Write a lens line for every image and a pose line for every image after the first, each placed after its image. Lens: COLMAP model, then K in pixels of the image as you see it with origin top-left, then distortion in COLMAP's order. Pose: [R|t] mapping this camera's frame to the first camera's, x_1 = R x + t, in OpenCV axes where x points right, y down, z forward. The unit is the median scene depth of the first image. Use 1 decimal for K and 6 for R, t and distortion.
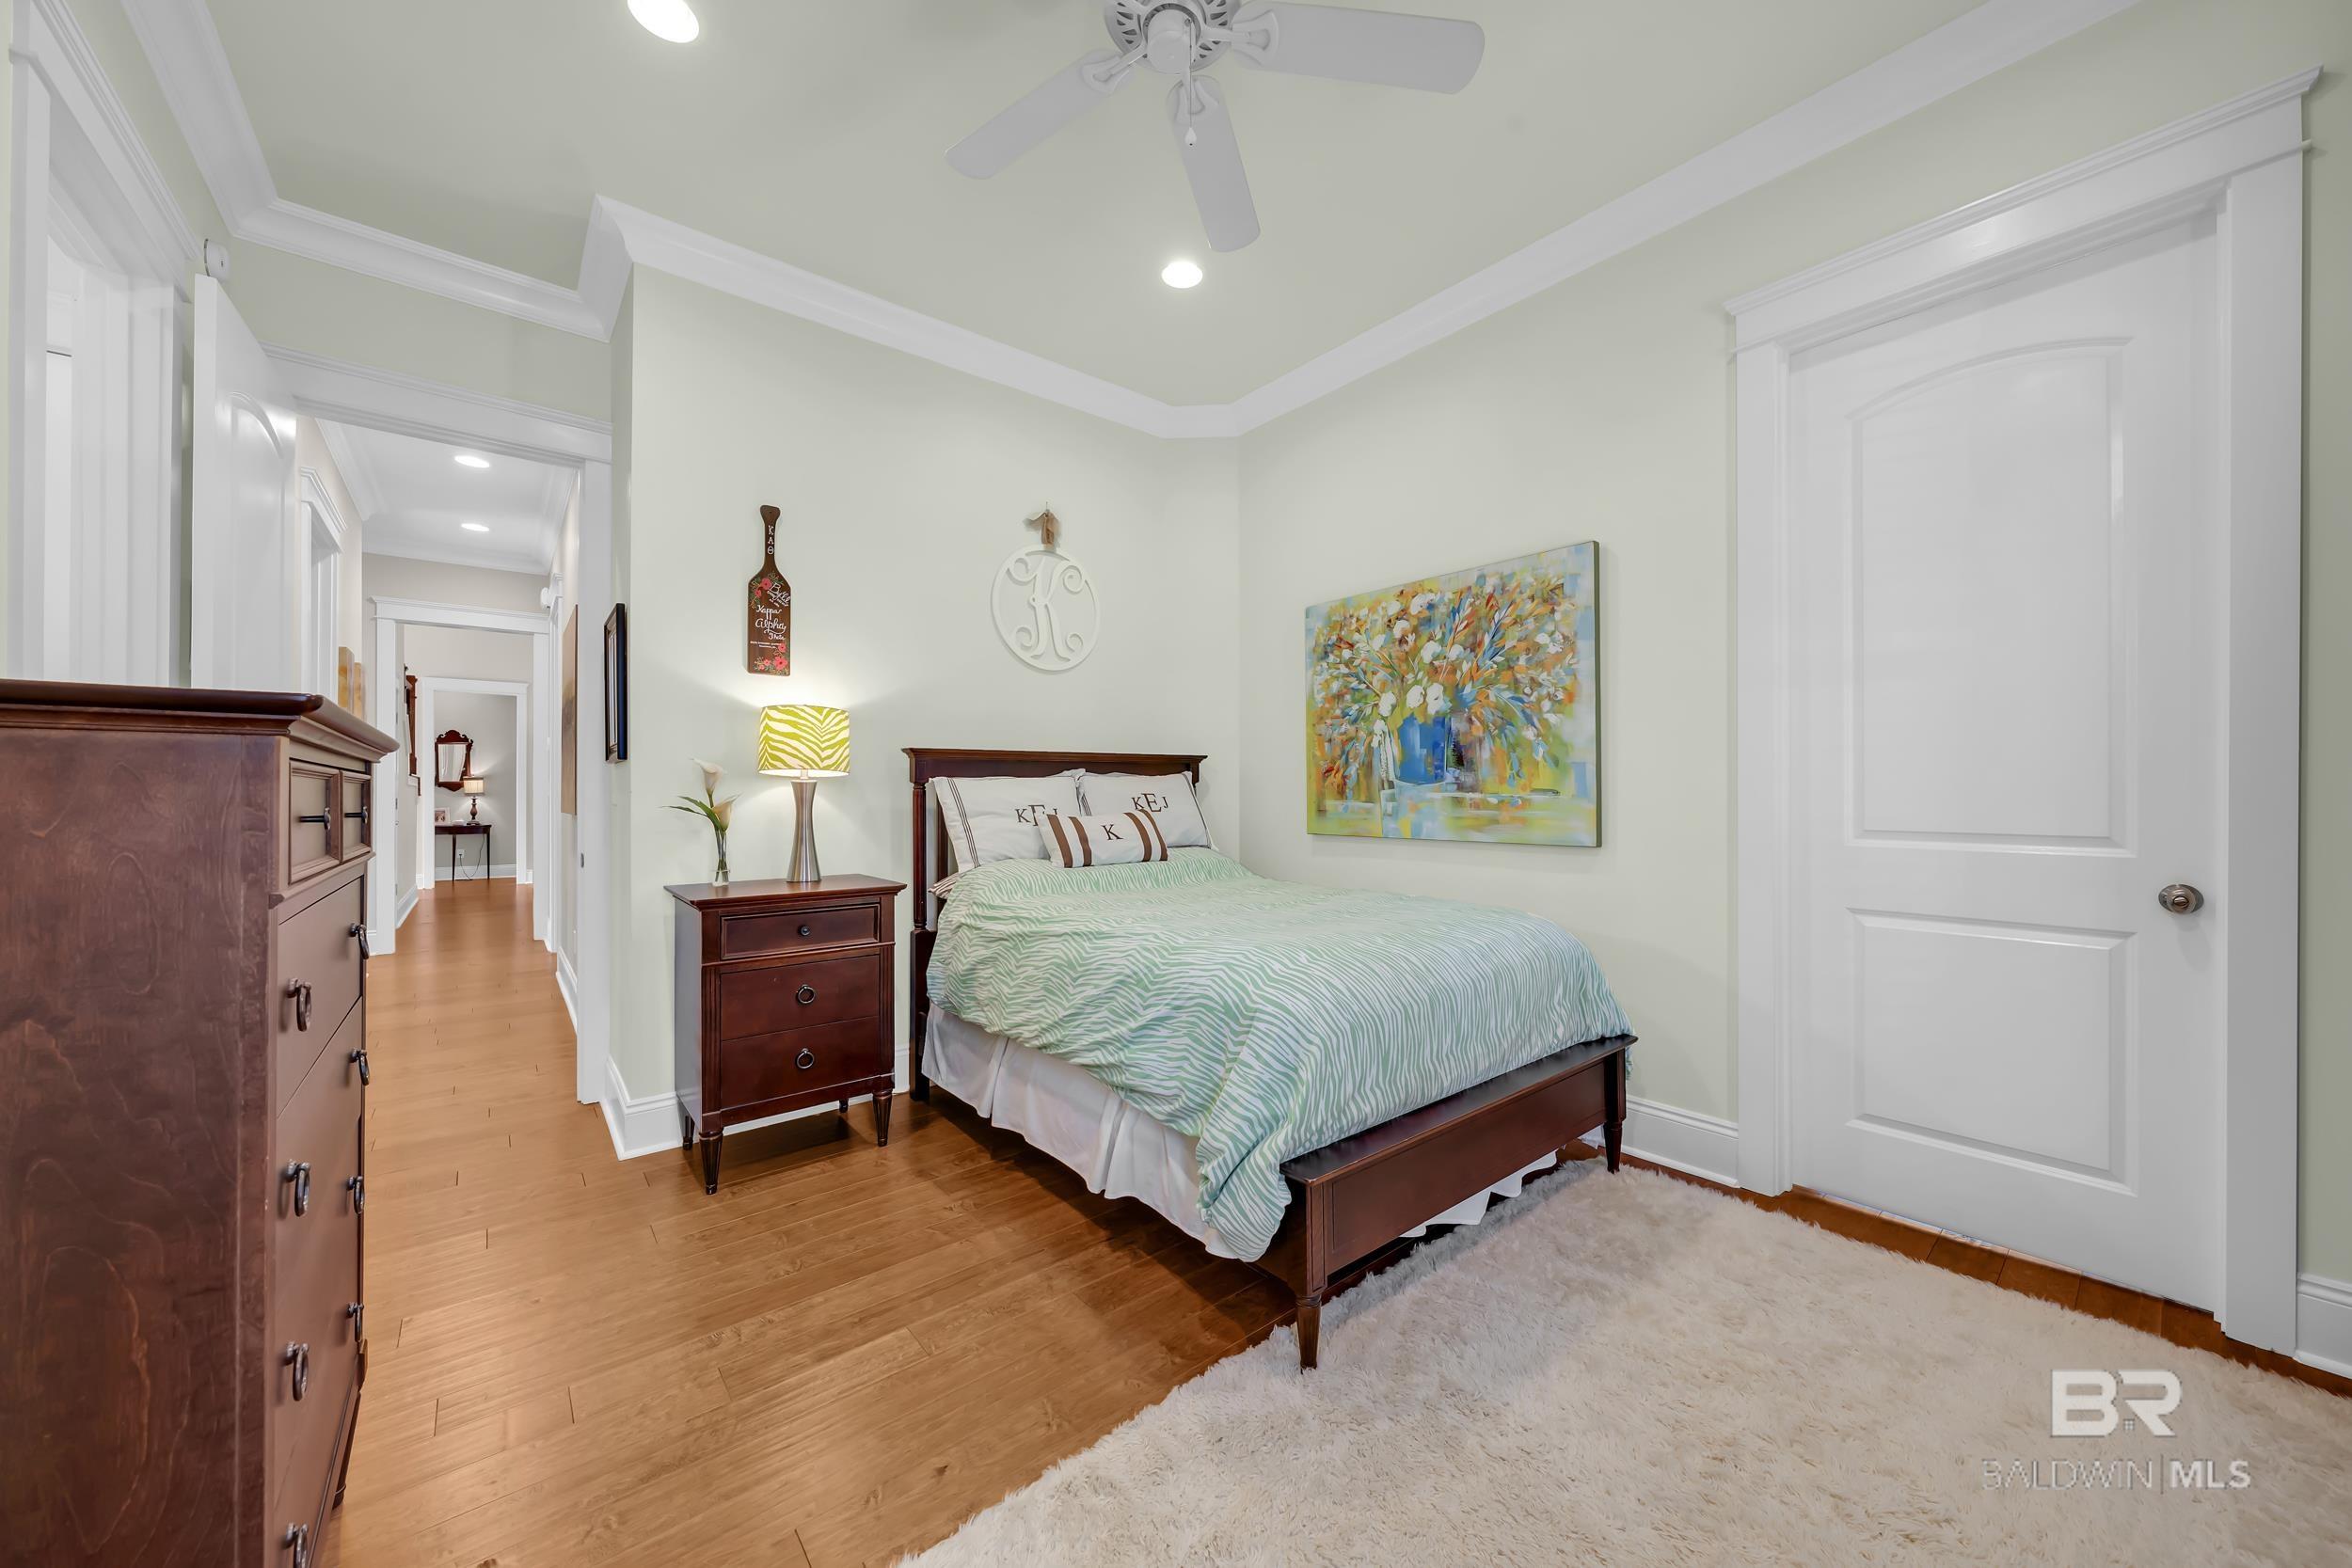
lens RADIAL K [[838.2, 0, 1179.0], [0, 838.2, 788.2], [0, 0, 1]] dist [-0.000494, -0.000109]
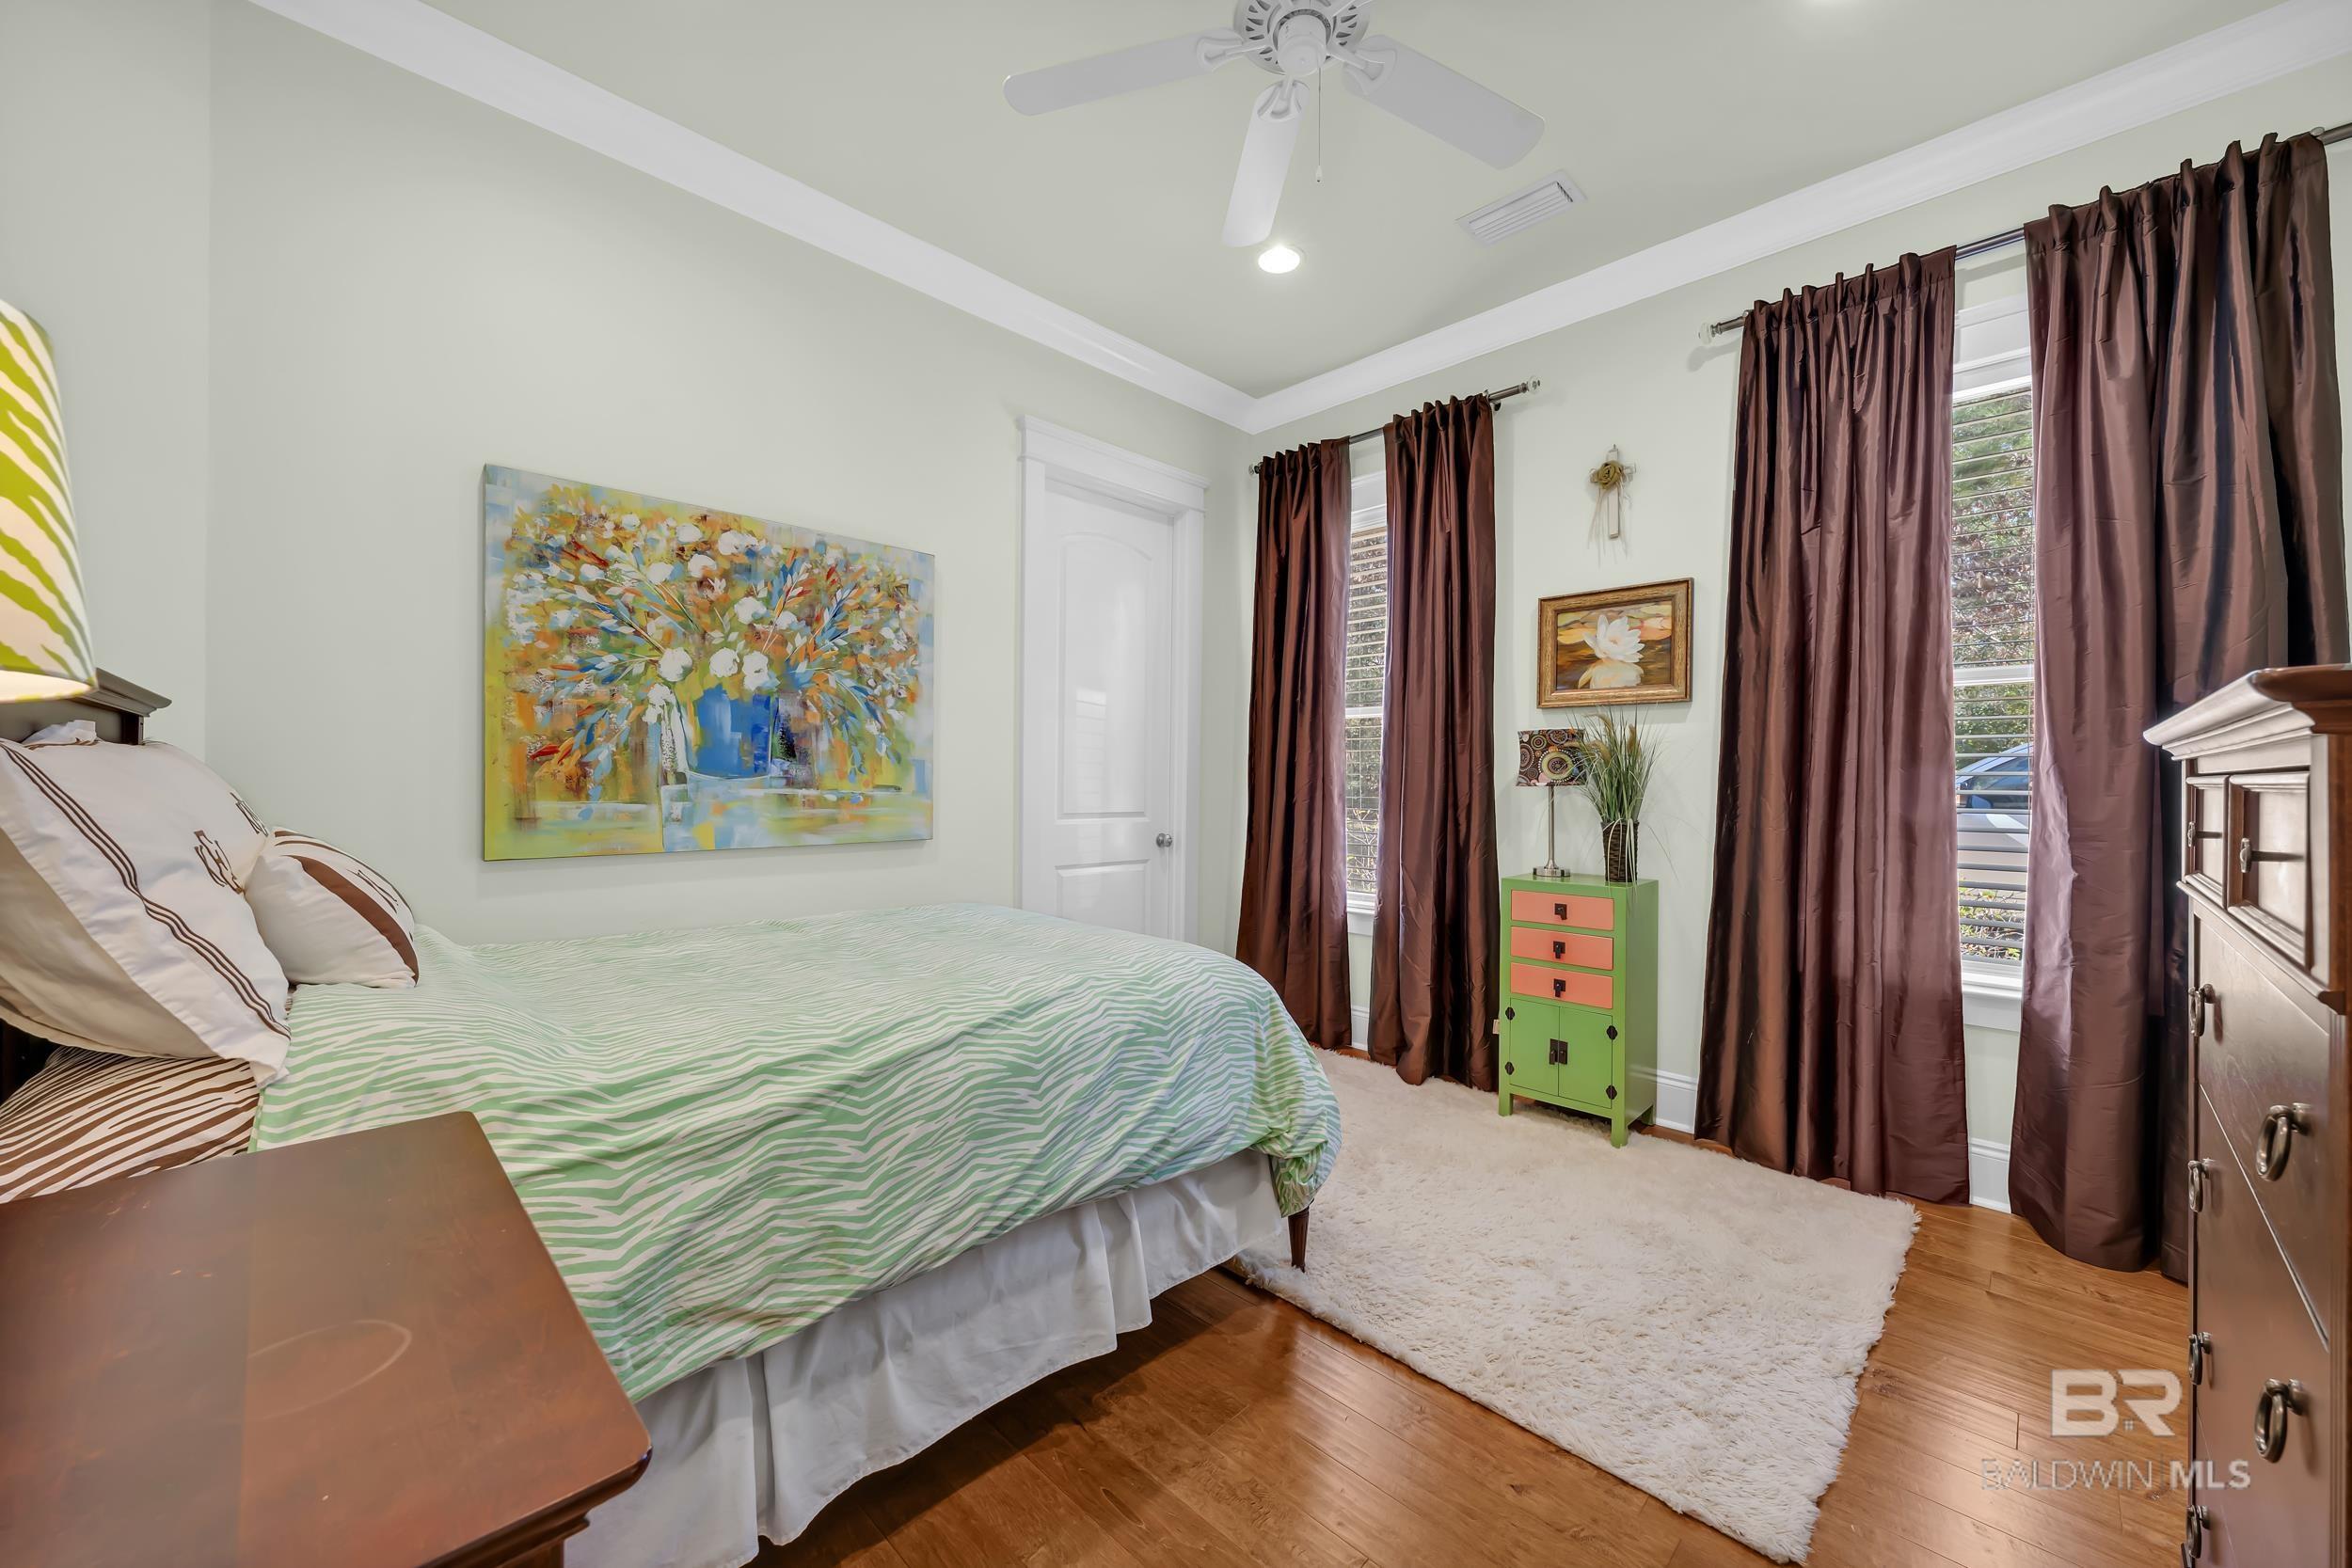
lens RADIAL K [[898.1, 0, 1177.9], [0, 898.1, 782.8], [0, 0, 1]] dist [-0.002552, -0.000111]
pose [[-0.110068, 0.002274, 0.993921, -0.584865], [-0.009922, 0.999945, -0.003386, -0.001597], [-0.993875, -0.010235, -0.110039, 0.692269]]
